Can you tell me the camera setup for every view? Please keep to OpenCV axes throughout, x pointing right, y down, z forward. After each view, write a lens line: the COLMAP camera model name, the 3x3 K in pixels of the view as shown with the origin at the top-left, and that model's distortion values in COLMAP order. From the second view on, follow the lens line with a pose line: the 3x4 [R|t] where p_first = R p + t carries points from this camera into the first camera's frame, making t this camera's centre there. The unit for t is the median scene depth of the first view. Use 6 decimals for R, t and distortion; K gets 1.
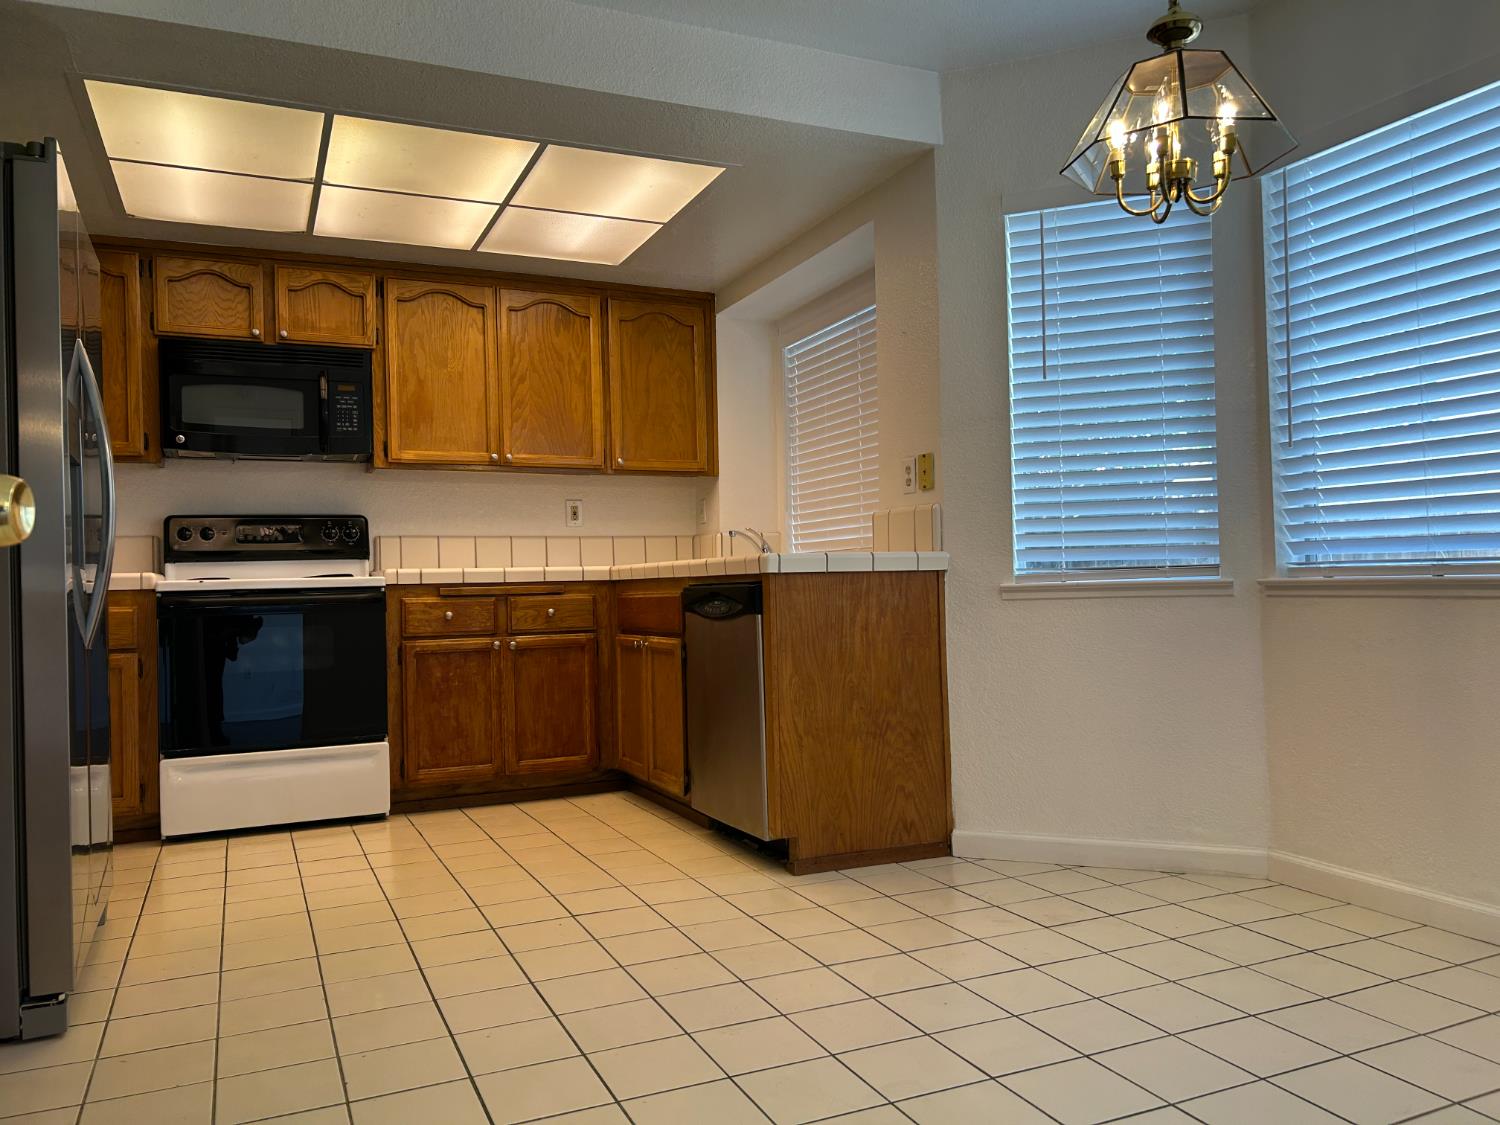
lens RADIAL K [[1137.7, 0, 761.4], [0, 1137.7, 563.6], [0, 0, 1]] dist [0.057479, -0.048092]
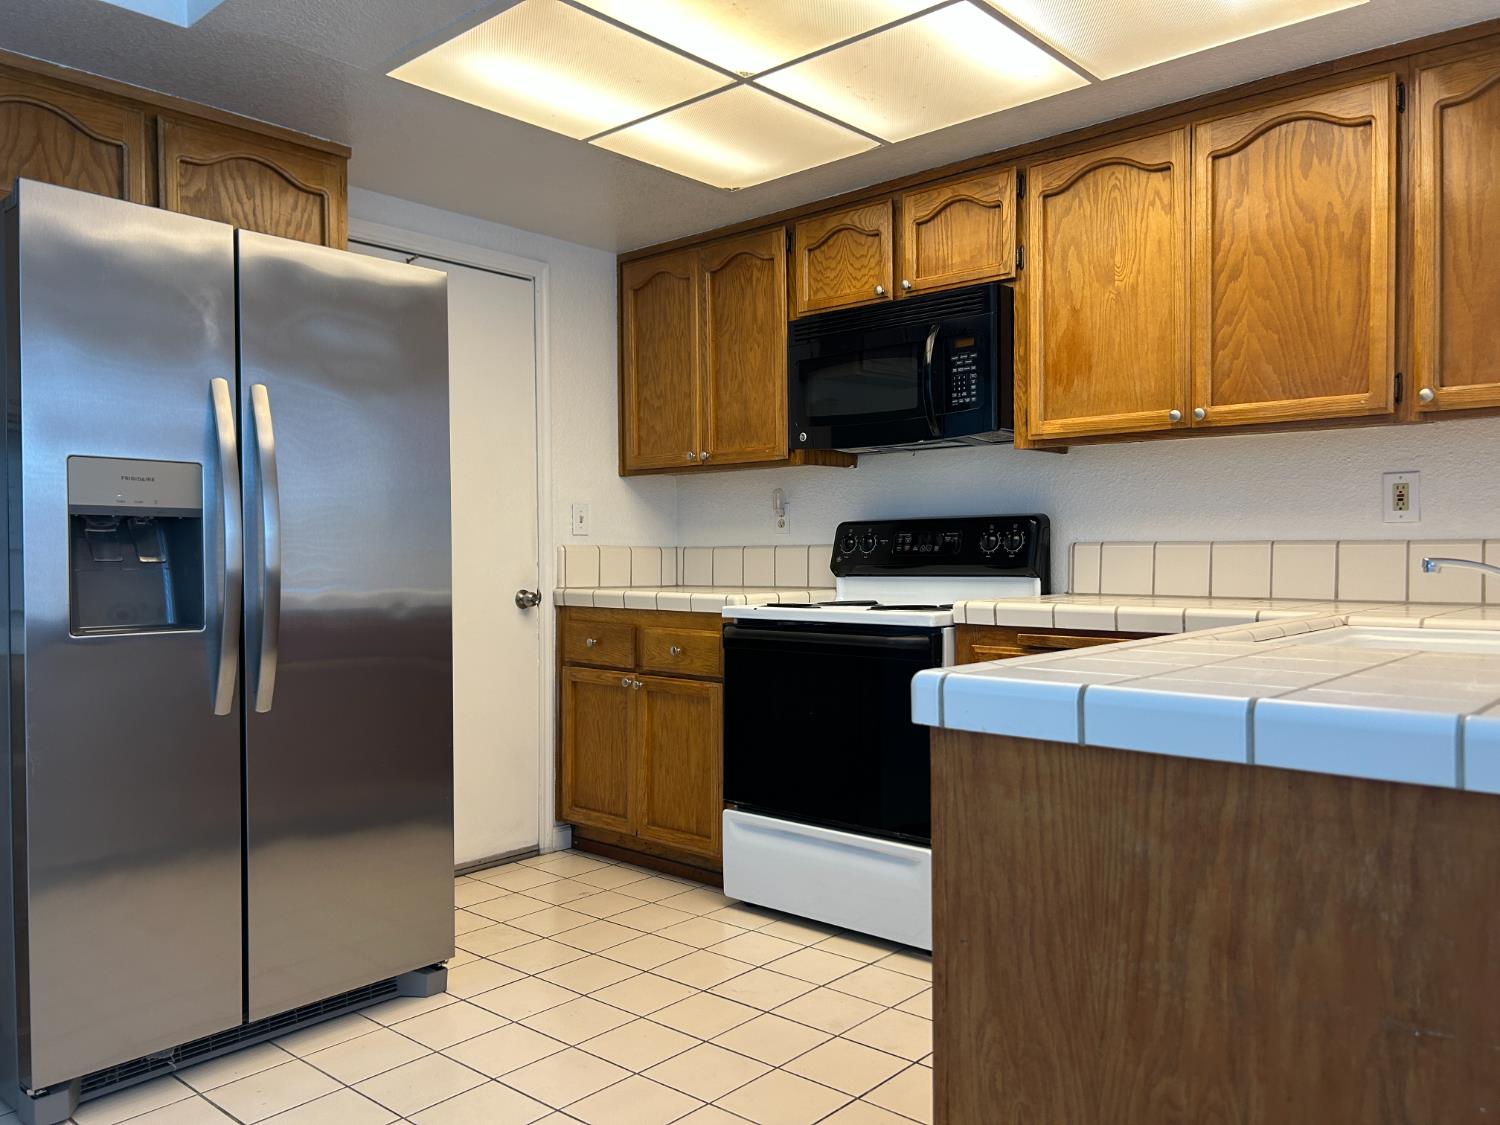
lens RADIAL K [[1137.7, 0, 752.1], [0, 1137.7, 568.1], [0, 0, 1]] dist [0.057479, -0.048092]
pose [[0.417406, 0.033894, -0.908088, 0.232525], [0.013085, 0.998976, 0.043301, -0.043846], [0.908626, -0.029956, 0.416535, 0.565184]]
